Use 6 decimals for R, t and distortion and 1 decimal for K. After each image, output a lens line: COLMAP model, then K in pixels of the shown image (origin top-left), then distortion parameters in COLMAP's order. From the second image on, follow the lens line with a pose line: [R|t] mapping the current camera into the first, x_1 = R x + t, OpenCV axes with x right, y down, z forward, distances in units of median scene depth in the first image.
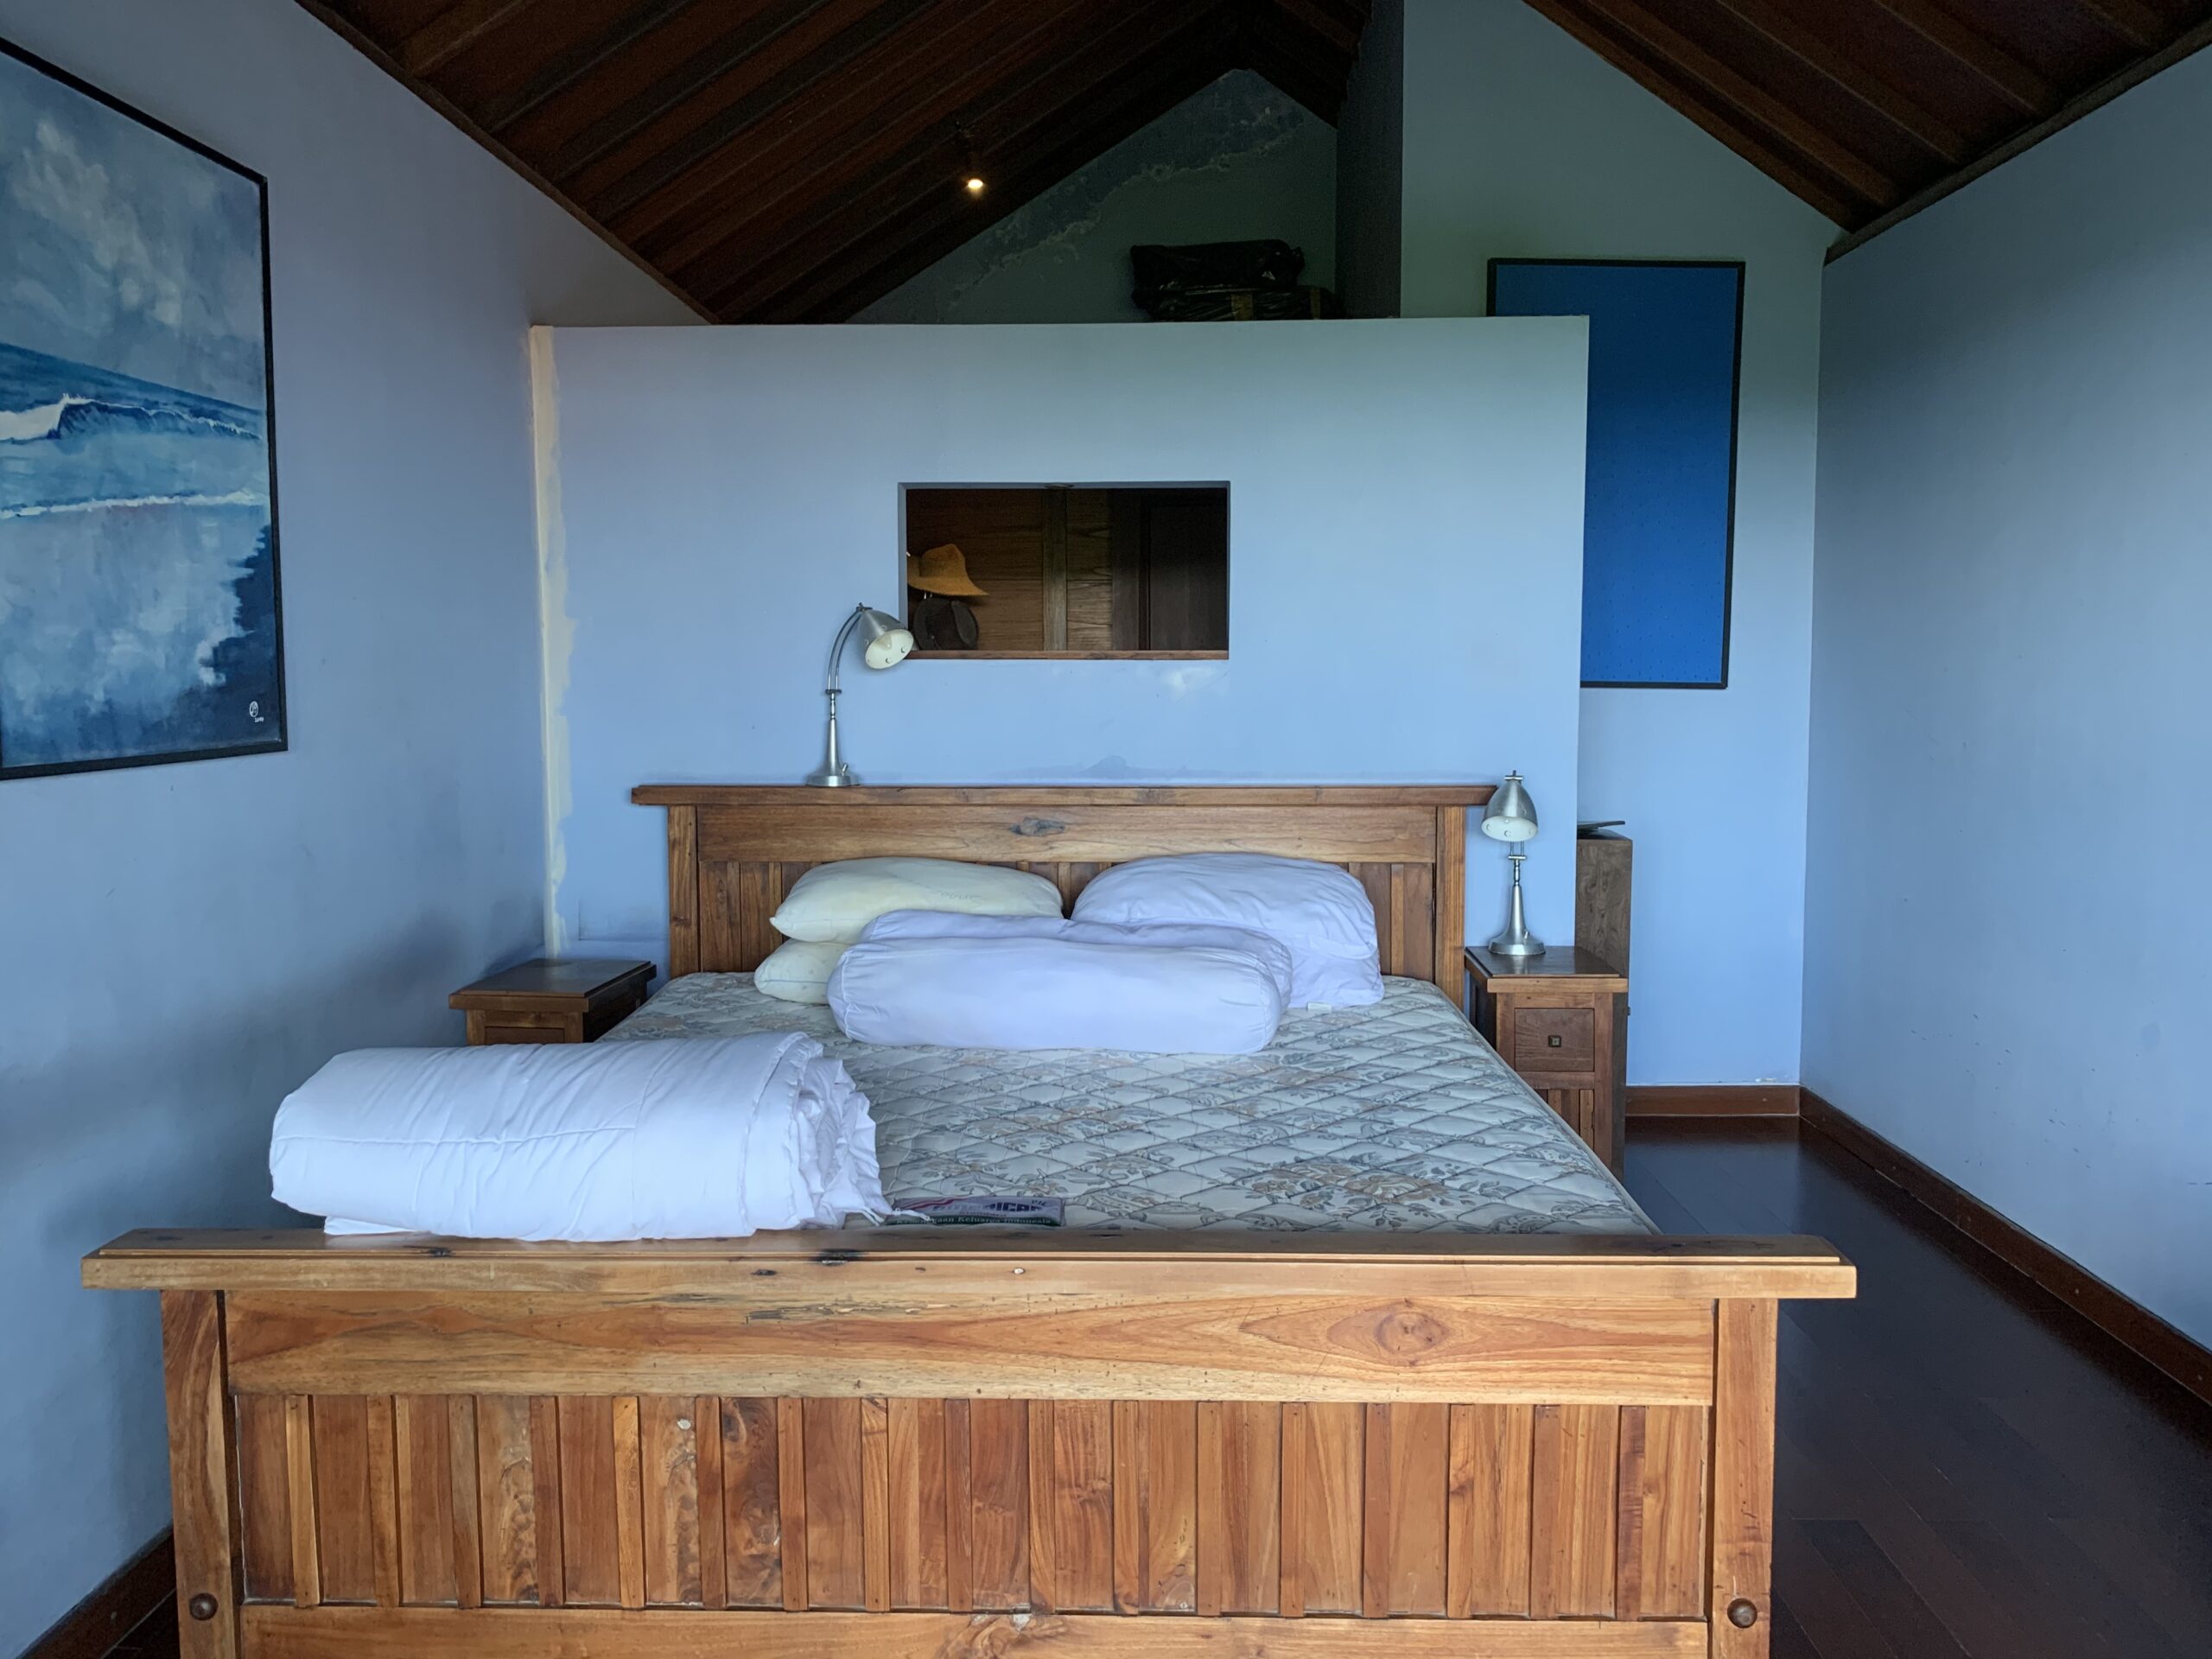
lens RADIAL K [[1718.0, 0, 1114.1], [0, 1718.0, 828.5], [0, 0, 1]] dist [0.040585, -0.015281]
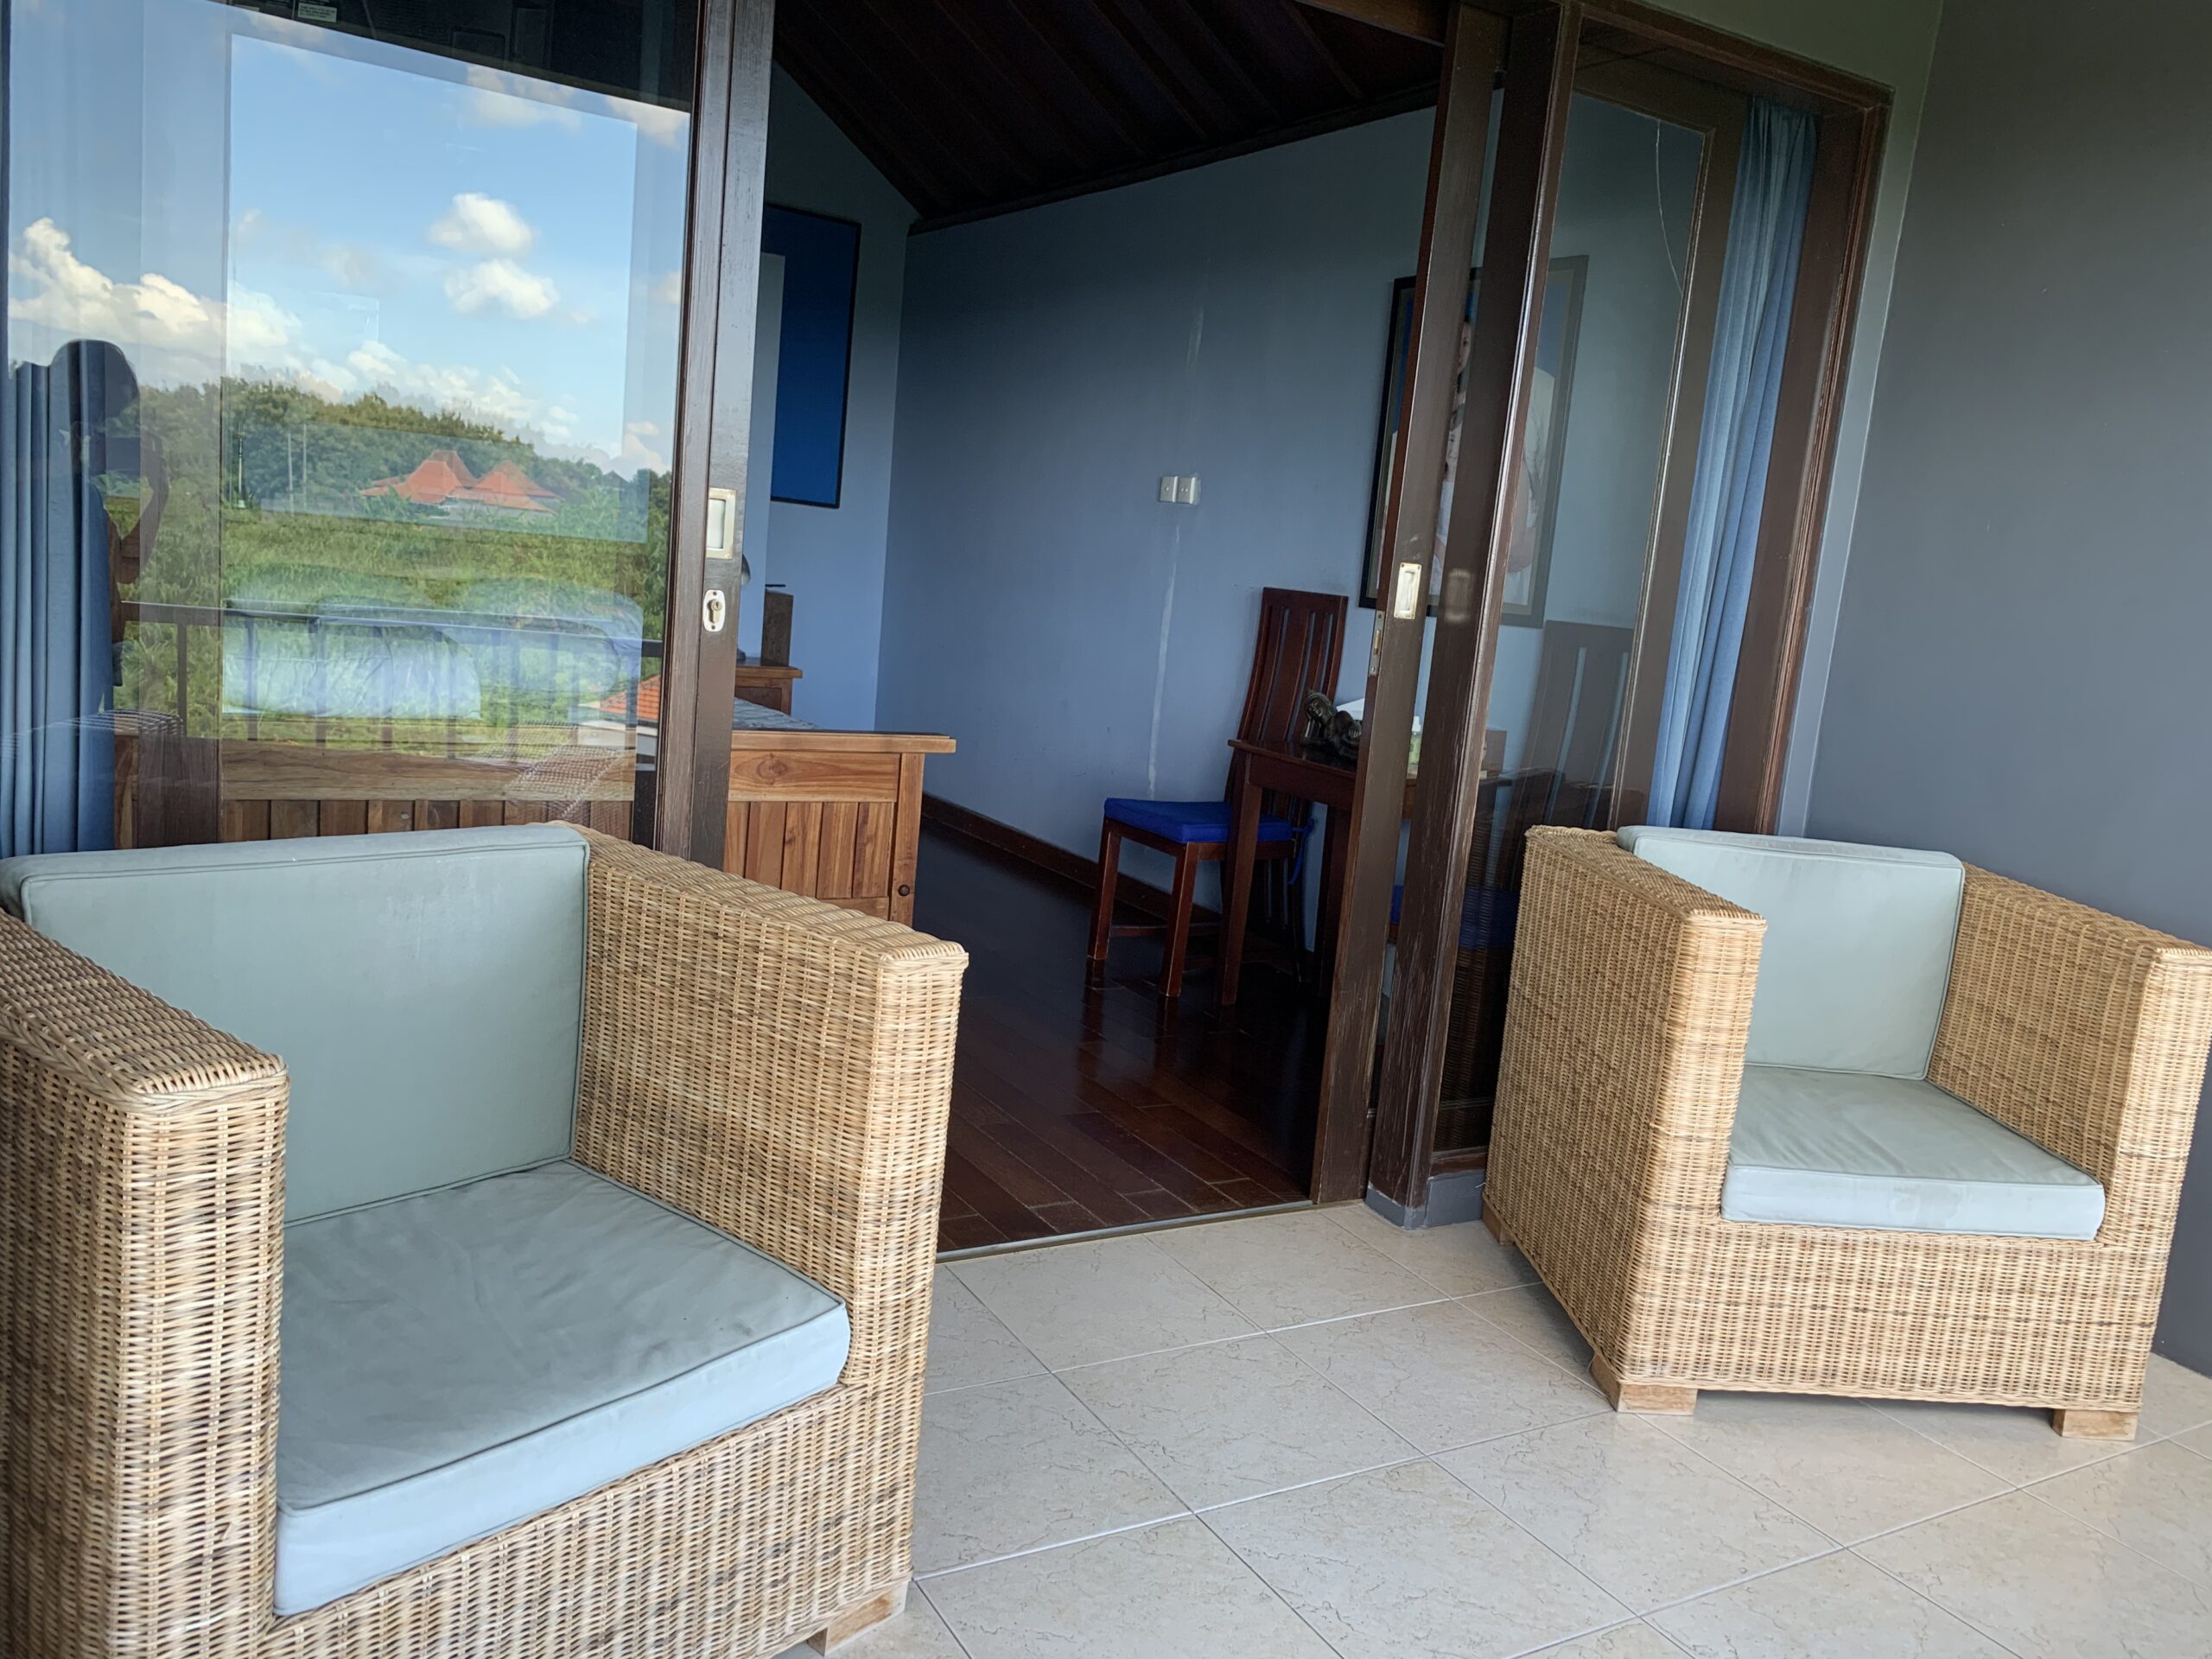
lens RADIAL K [[1718.0, 0, 1105.7], [0, 1718.0, 821.2], [0, 0, 1]] dist [0.040585, -0.015281]
pose [[0.849504, -0.002059, 0.527577, -0.612658], [-0.043955, 0.996239, 0.074665, 0.174619], [-0.525747, -0.086618, 0.846219, -1.061401]]
